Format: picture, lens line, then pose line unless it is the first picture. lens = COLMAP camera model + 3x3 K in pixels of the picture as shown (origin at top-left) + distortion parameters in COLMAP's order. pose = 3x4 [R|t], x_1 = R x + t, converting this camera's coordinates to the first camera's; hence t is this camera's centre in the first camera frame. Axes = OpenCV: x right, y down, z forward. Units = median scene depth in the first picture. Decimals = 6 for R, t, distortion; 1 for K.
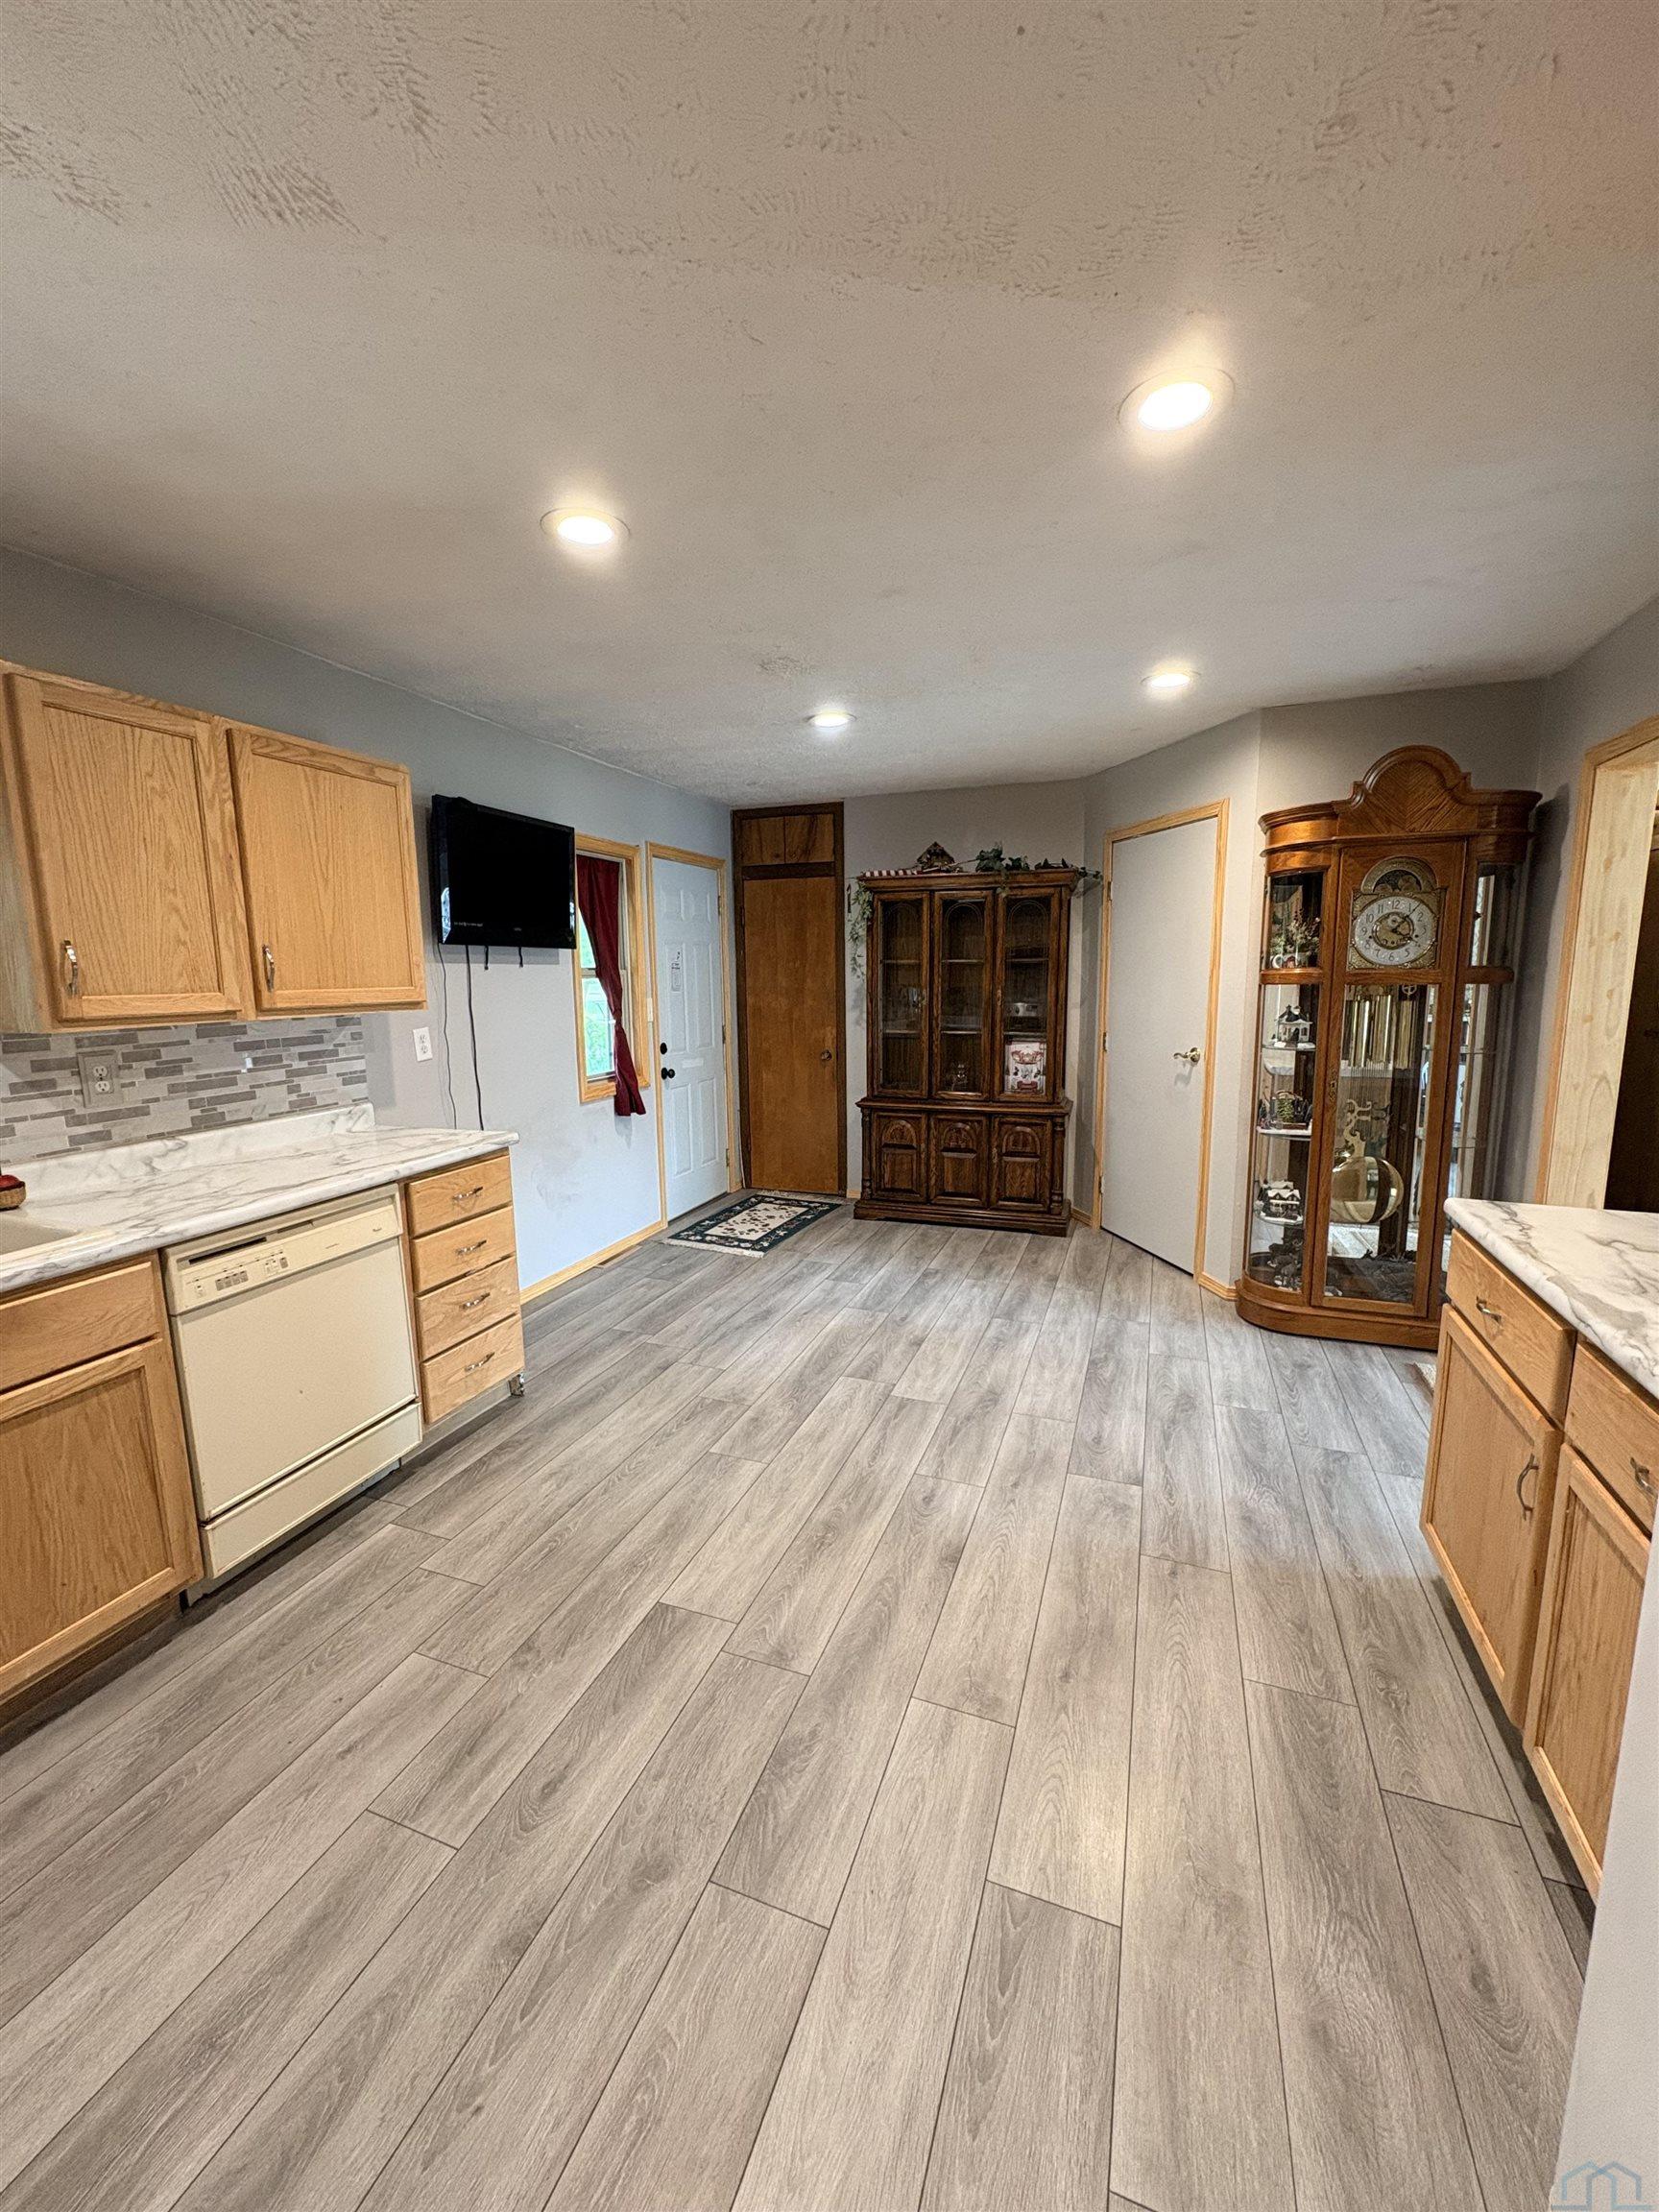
lens RADIAL K [[879.1, 0, 831.7], [0, 879.1, 1104.2], [0, 0, 1]] dist [0.000726, -0.000455]
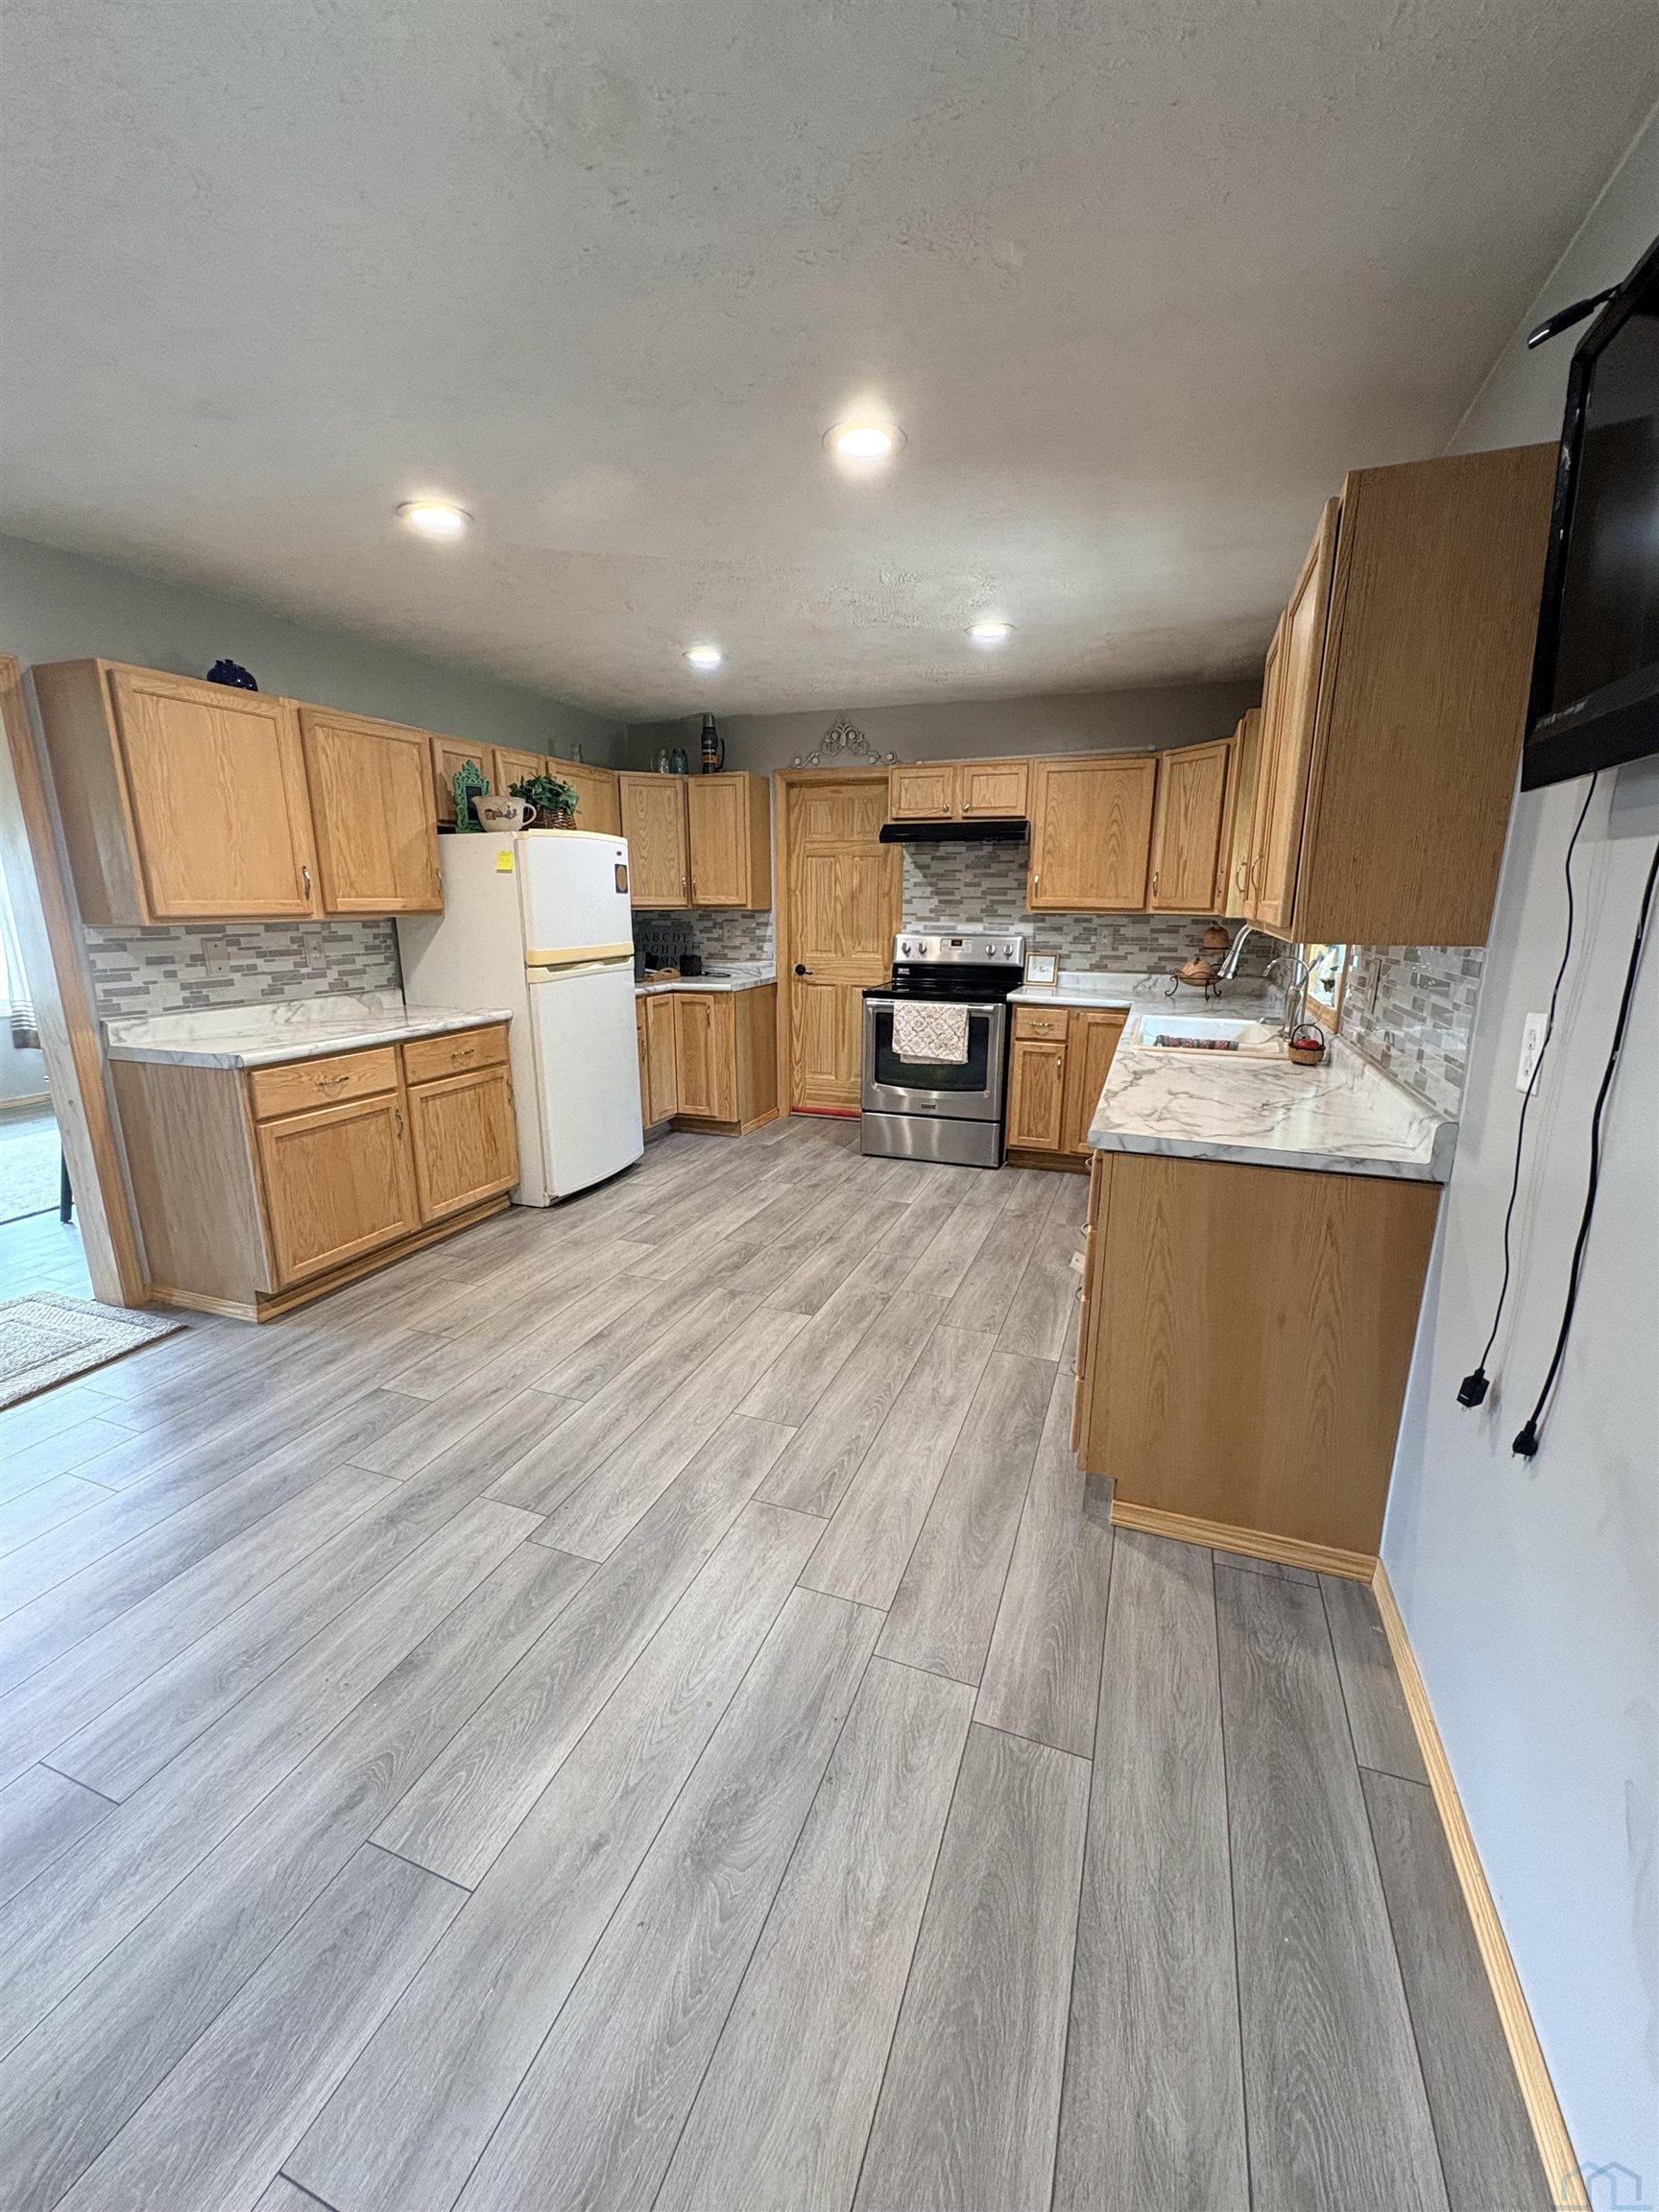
lens RADIAL K [[879.1, 0, 831.7], [0, 879.1, 1104.2], [0, 0, 1]] dist [0.000726, -0.000455]
pose [[-0.999956, 0.008611, 0.003748, -0.216293], [0.009388, 0.926831, 0.375362, -0.297262], [-0.000242, 0.375381, -0.926871, 2.041760]]
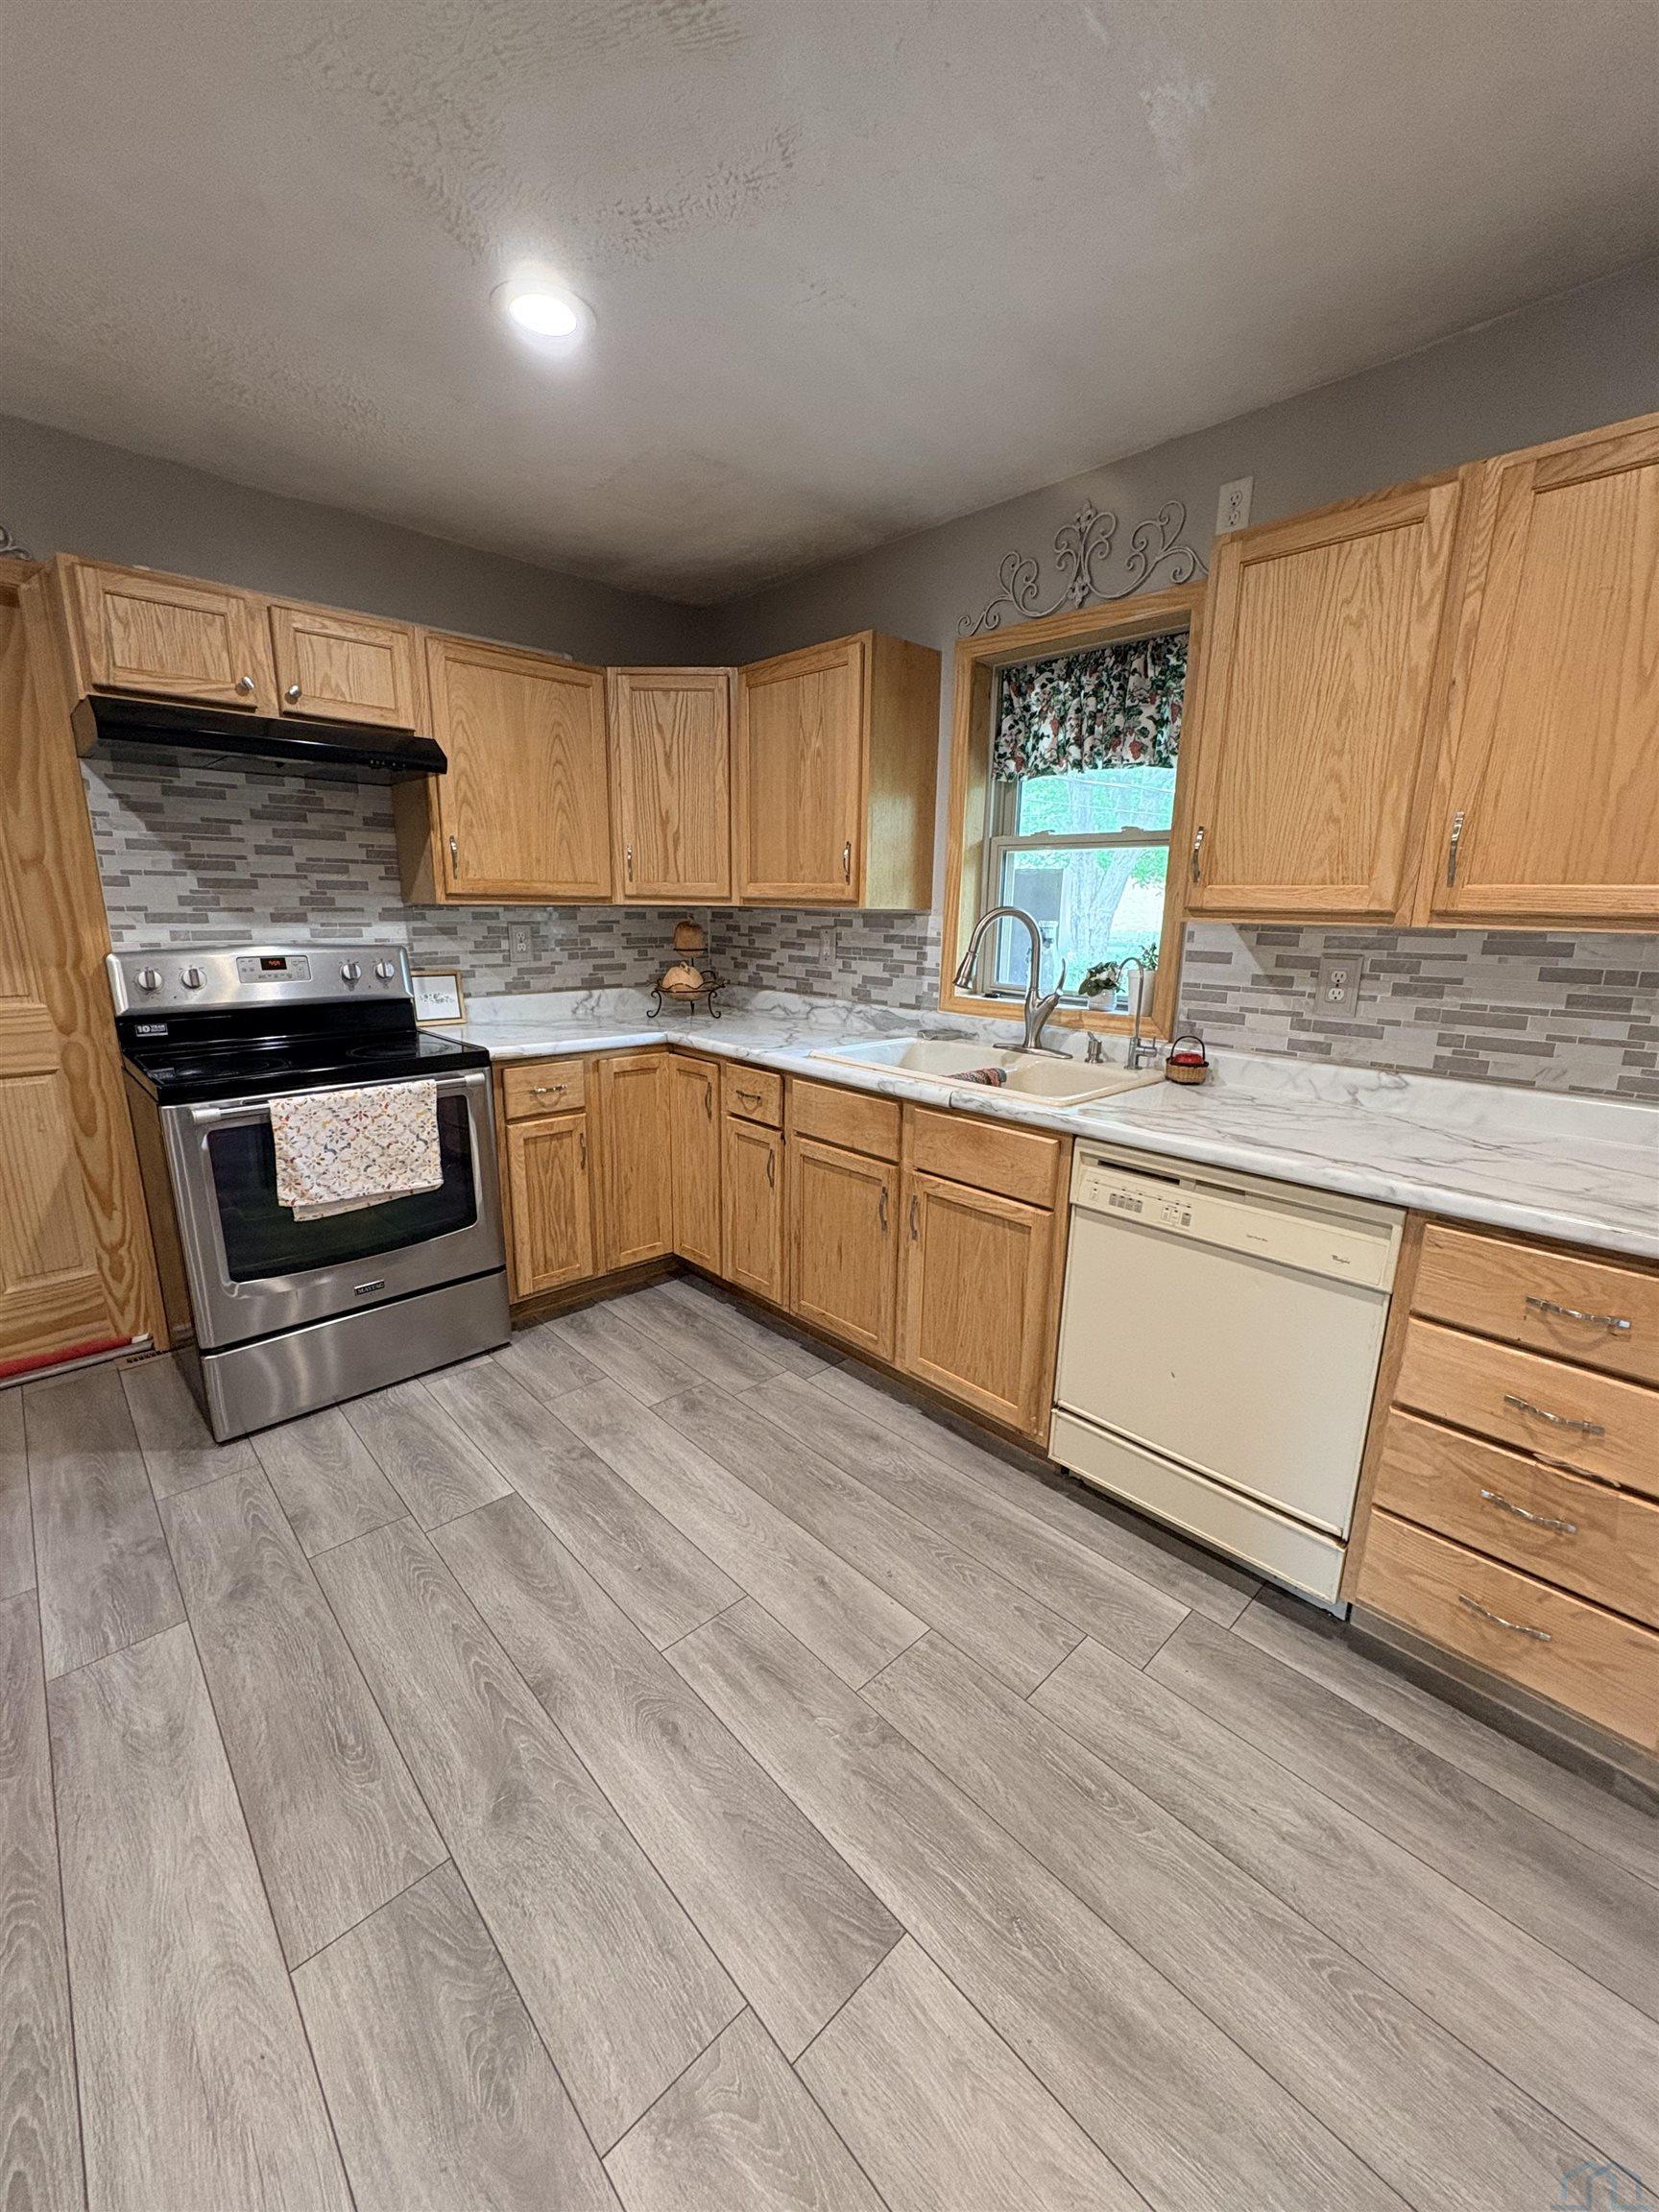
lens RADIAL K [[879.1, 0, 831.7], [0, 879.1, 1104.2], [0, 0, 1]] dist [0.000726, -0.000455]
pose [[-0.436235, 0.211999, -0.874503, 0.199593], [-0.144713, 0.942672, 0.300713, -0.111898], [0.888120, 0.257734, -0.380548, 0.940659]]
